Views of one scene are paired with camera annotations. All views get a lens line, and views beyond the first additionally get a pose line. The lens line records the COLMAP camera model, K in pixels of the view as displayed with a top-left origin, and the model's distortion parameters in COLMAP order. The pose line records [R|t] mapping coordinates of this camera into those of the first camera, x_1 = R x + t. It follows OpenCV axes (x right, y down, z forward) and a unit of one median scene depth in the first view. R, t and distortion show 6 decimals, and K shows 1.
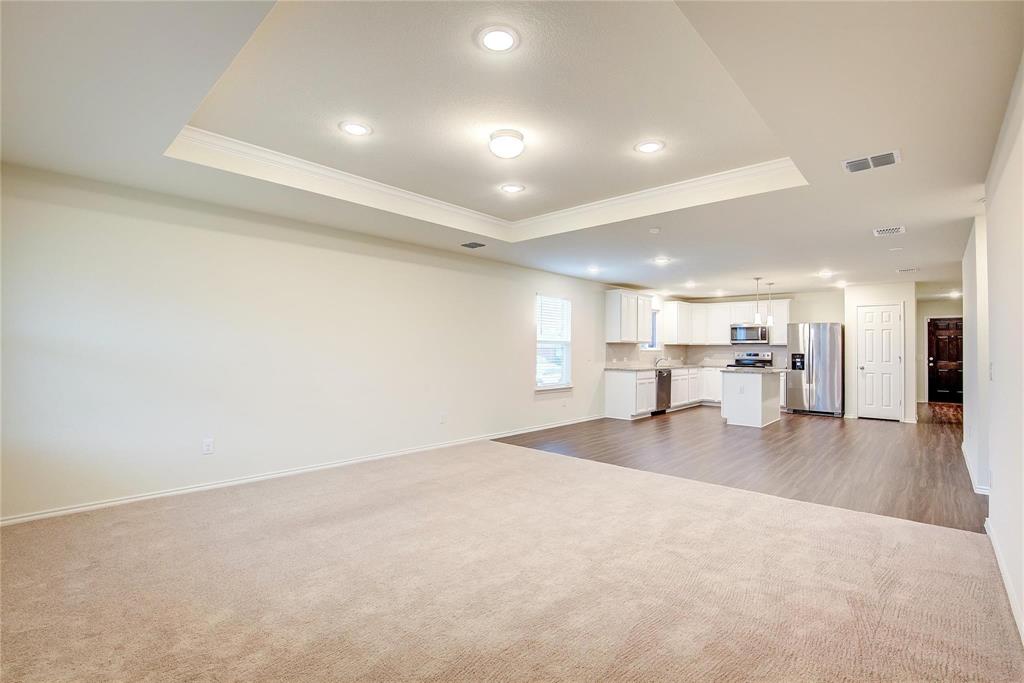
lens RADIAL K [[470.1, 0, 515.6], [0, 470.1, 338.4], [0, 0, 1]] dist [-0.025027, 0.006240]
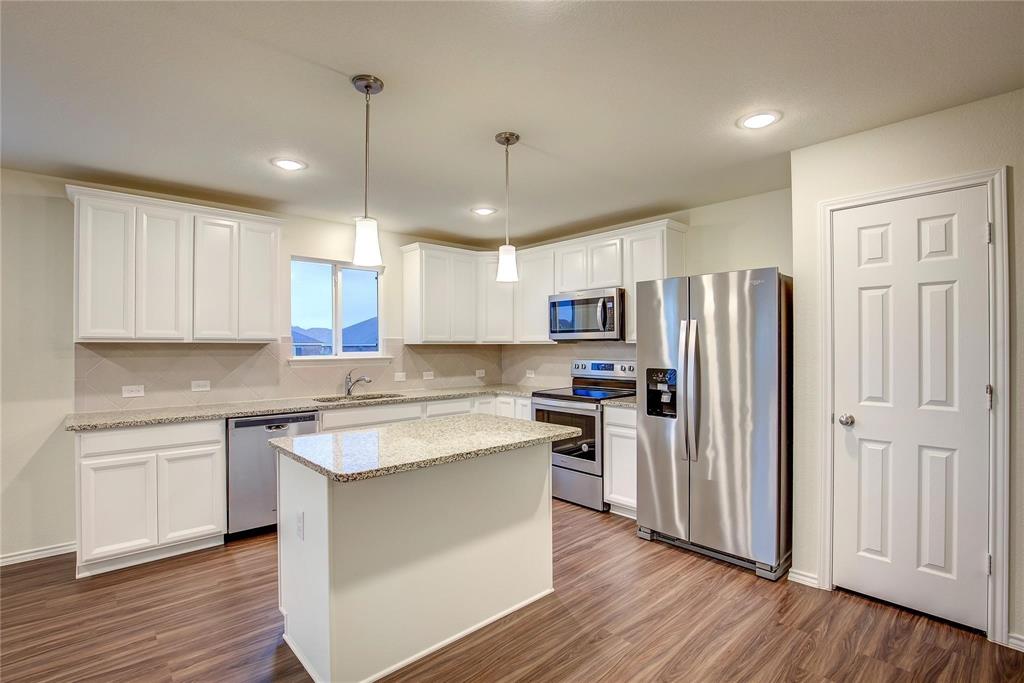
lens RADIAL K [[478.7, 0, 508.5], [0, 478.7, 343.8], [0, 0, 1]] dist [-0.023076, 0.001081]
pose [[0.995372, -0.011144, -0.095448, 0.511601], [0.012590, 0.999815, 0.014561, 0.008087], [0.095268, -0.015695, 0.995328, 0.623703]]
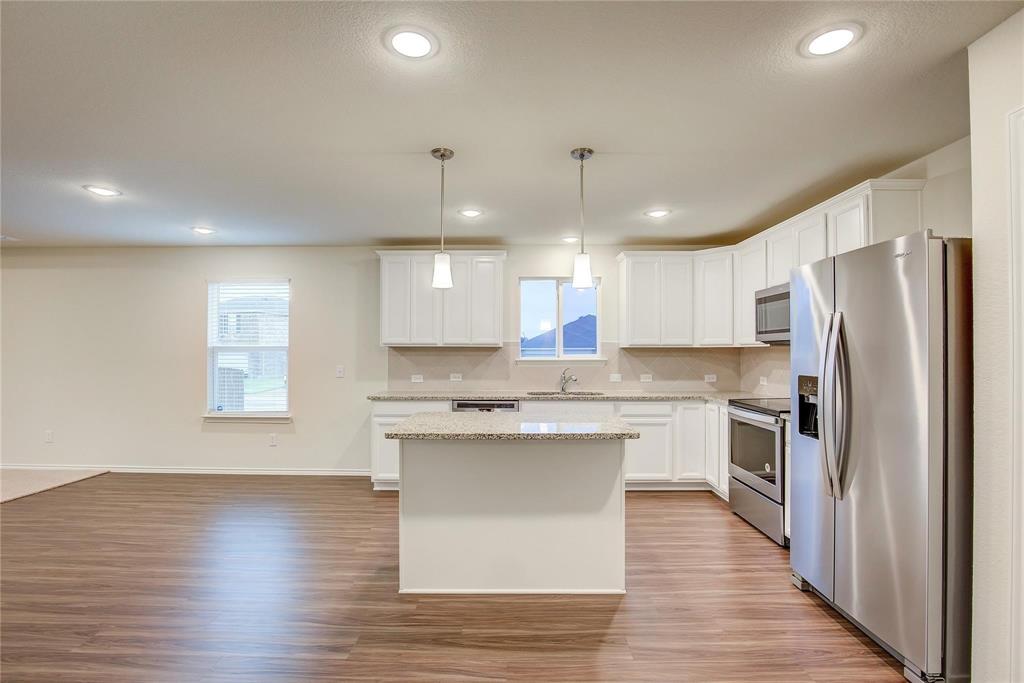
lens RADIAL K [[468.7, 0, 514.0], [0, 468.7, 343.1], [0, 0, 1]] dist [-0.039592, 0.008215]
pose [[0.670300, -0.022306, -0.741755, 0.665914], [0.019733, 0.999730, -0.012232, 0.013480], [0.741828, -0.006438, 0.670560, 0.672761]]
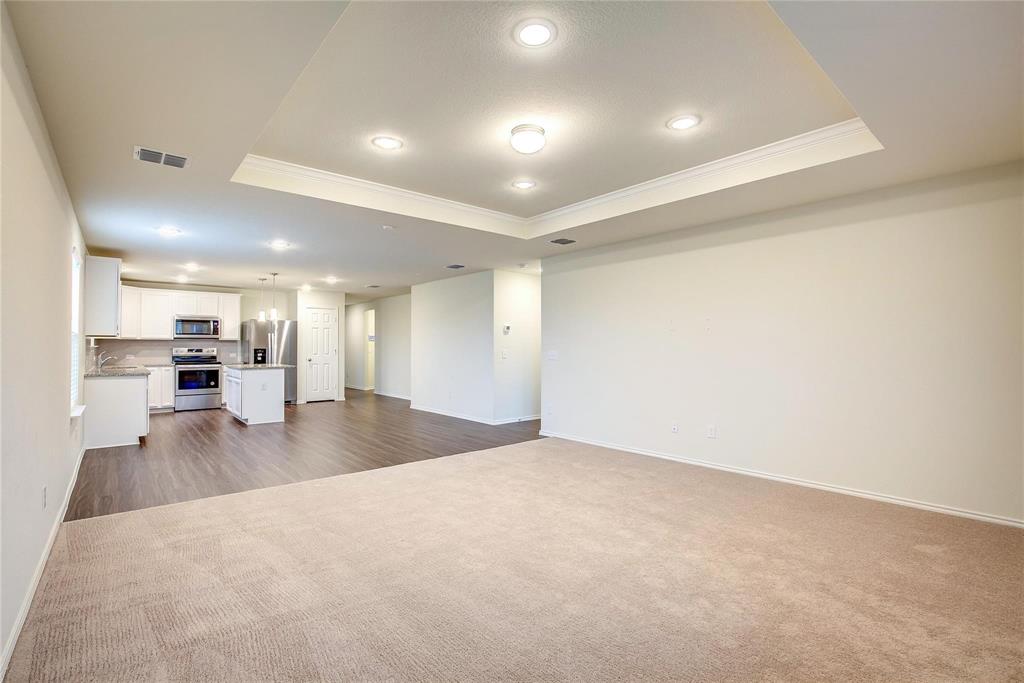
lens RADIAL K [[468.7, 0, 514.0], [0, 468.7, 343.1], [0, 0, 1]] dist [-0.039592, 0.008215]
pose [[0.124567, -0.002137, 0.992209, -0.334851], [-0.020592, 0.999777, 0.004738, 0.003918], [-0.991997, -0.021022, 0.124495, 0.301696]]
